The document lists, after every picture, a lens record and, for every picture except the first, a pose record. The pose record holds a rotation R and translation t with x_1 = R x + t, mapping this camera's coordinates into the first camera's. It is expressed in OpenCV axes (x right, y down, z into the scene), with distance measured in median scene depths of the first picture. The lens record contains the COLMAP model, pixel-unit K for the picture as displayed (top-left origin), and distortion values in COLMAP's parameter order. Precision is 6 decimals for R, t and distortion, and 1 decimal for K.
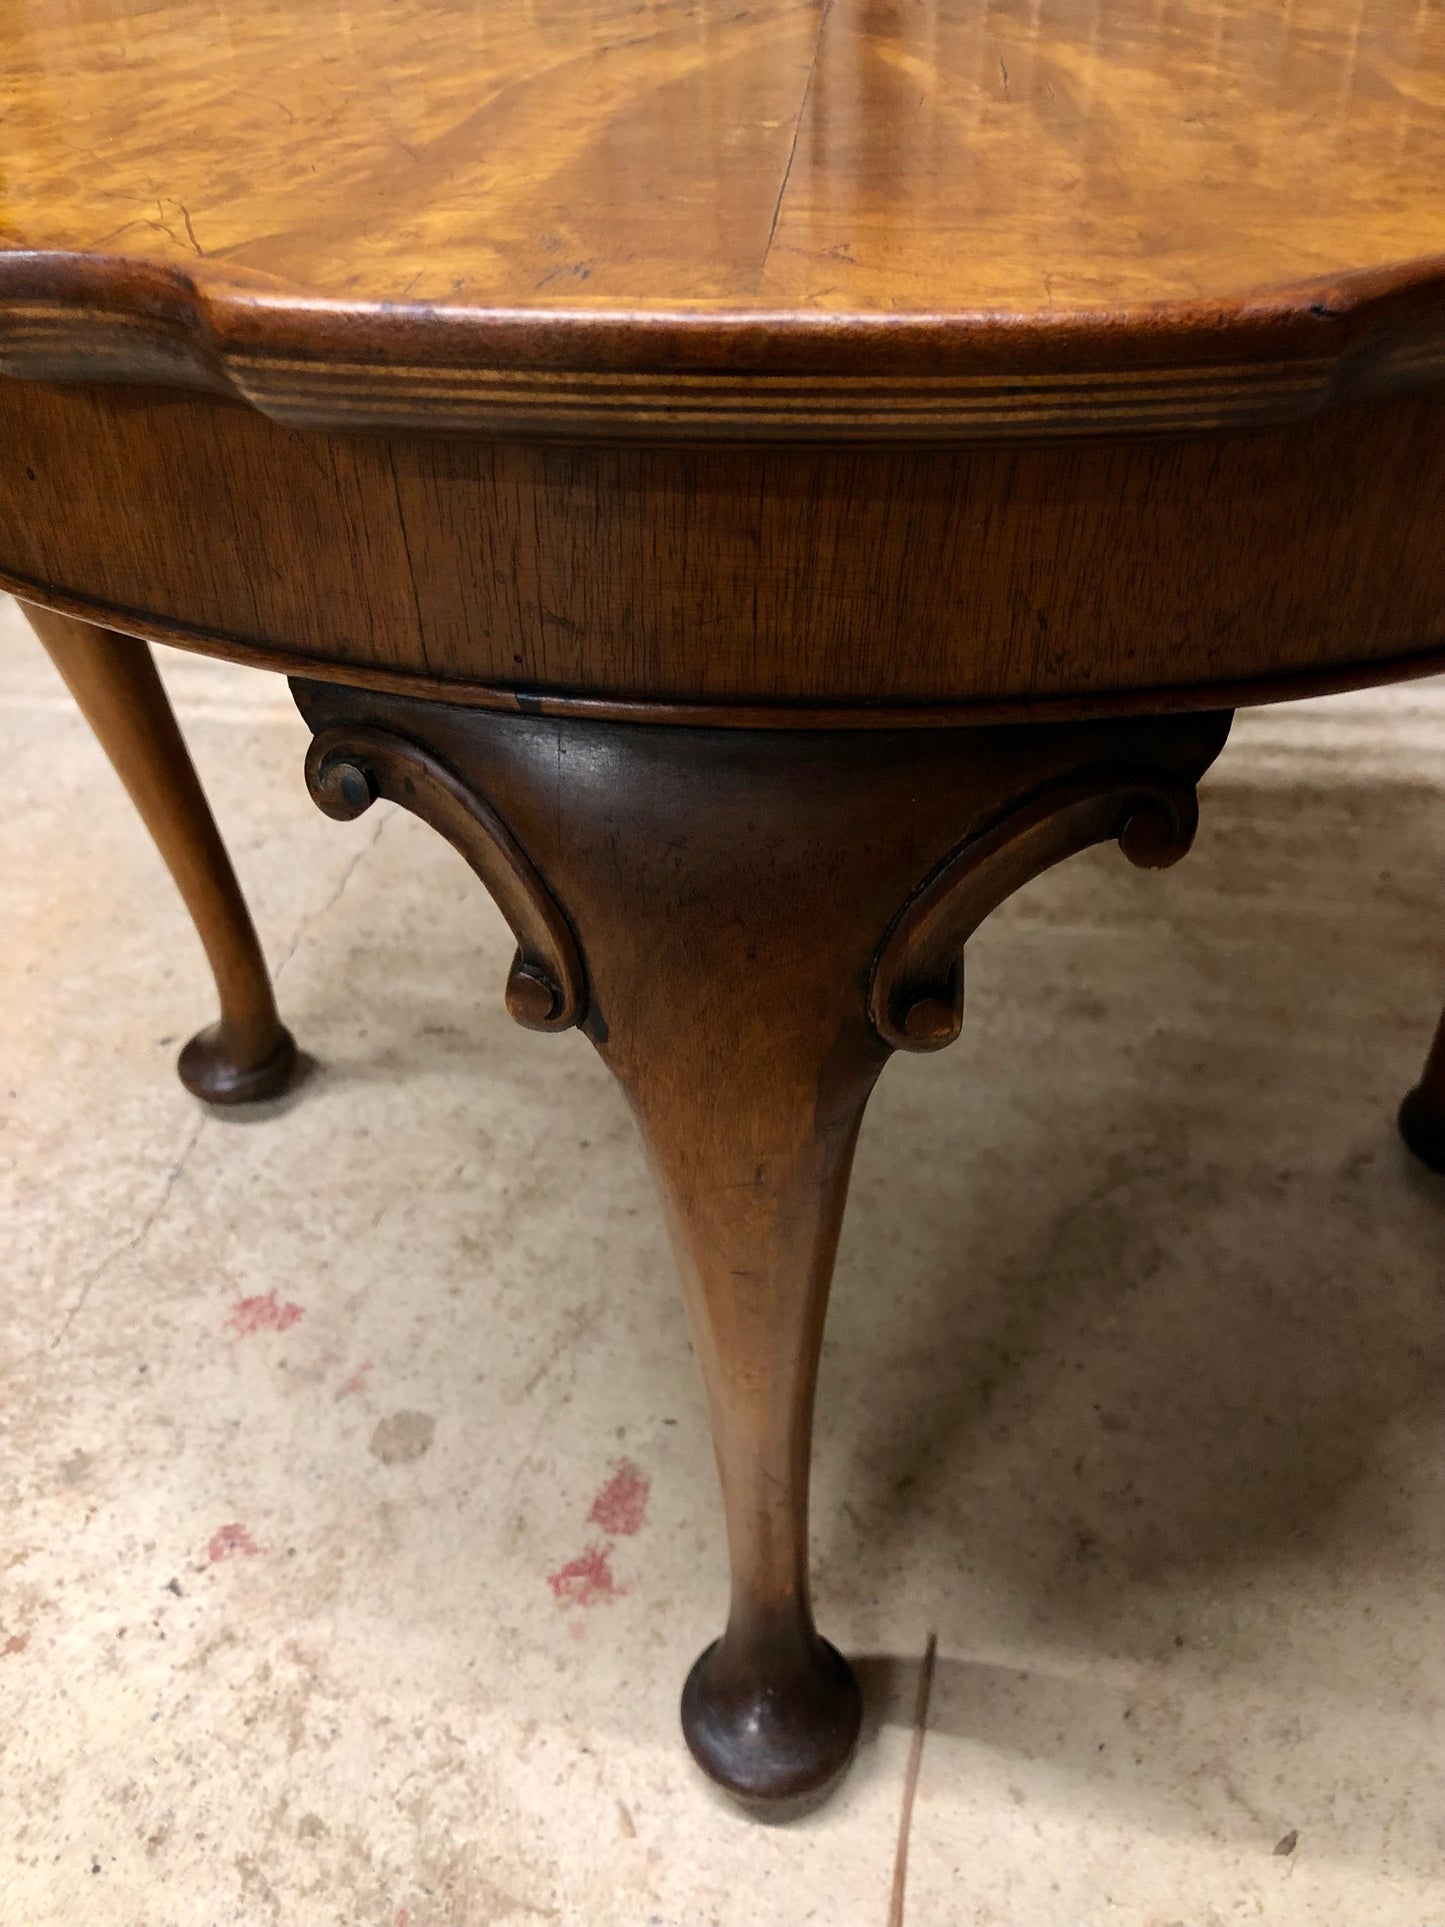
lens RADIAL K [[1620.5, 0, 734.6], [0, 1620.5, 1002.1], [0, 0, 1]] dist [-0.012343, 0.038536]
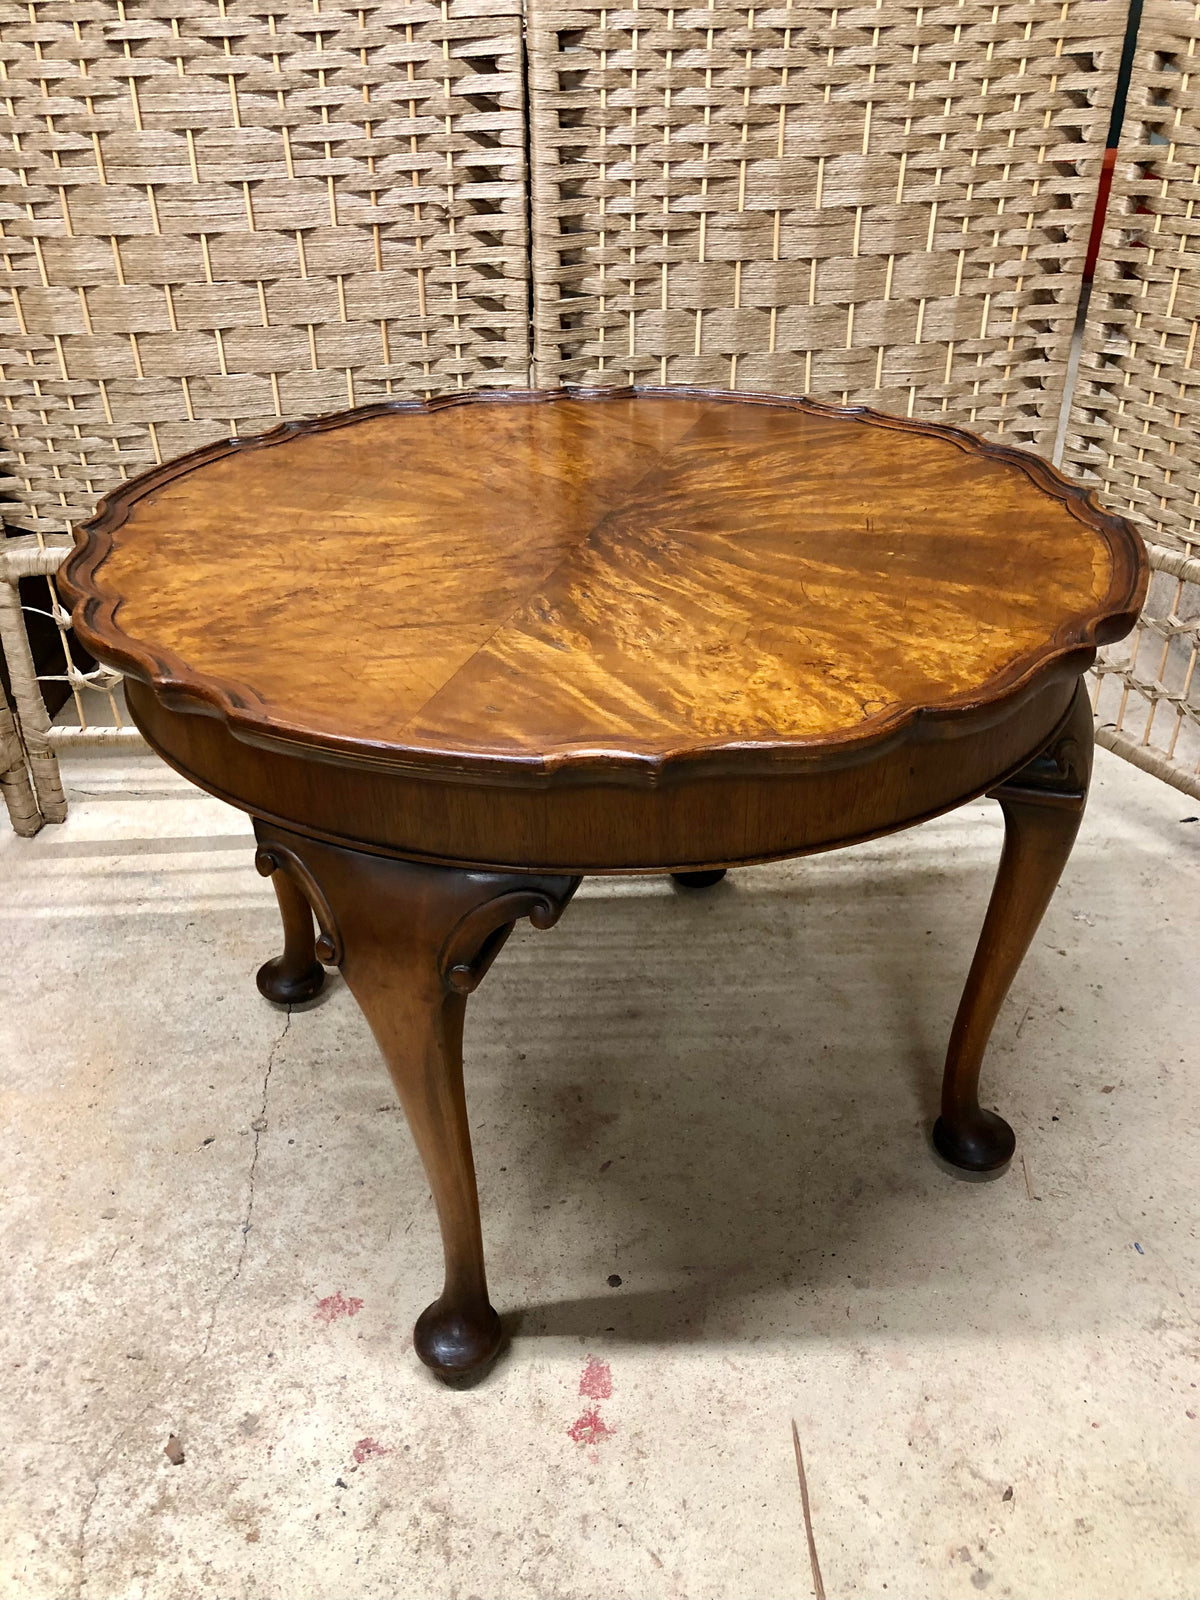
lens RADIAL K [[1345.6, 0, 595.9], [0, 1345.6, 796.2], [0, 0, 1]] dist [-0.012343, 0.038536]
pose [[0.975375, -0.096174, 0.198481, -0.278073], [0.128142, 0.979557, -0.155071, -0.065033], [-0.179510, 0.176686, 0.967759, -0.434605]]
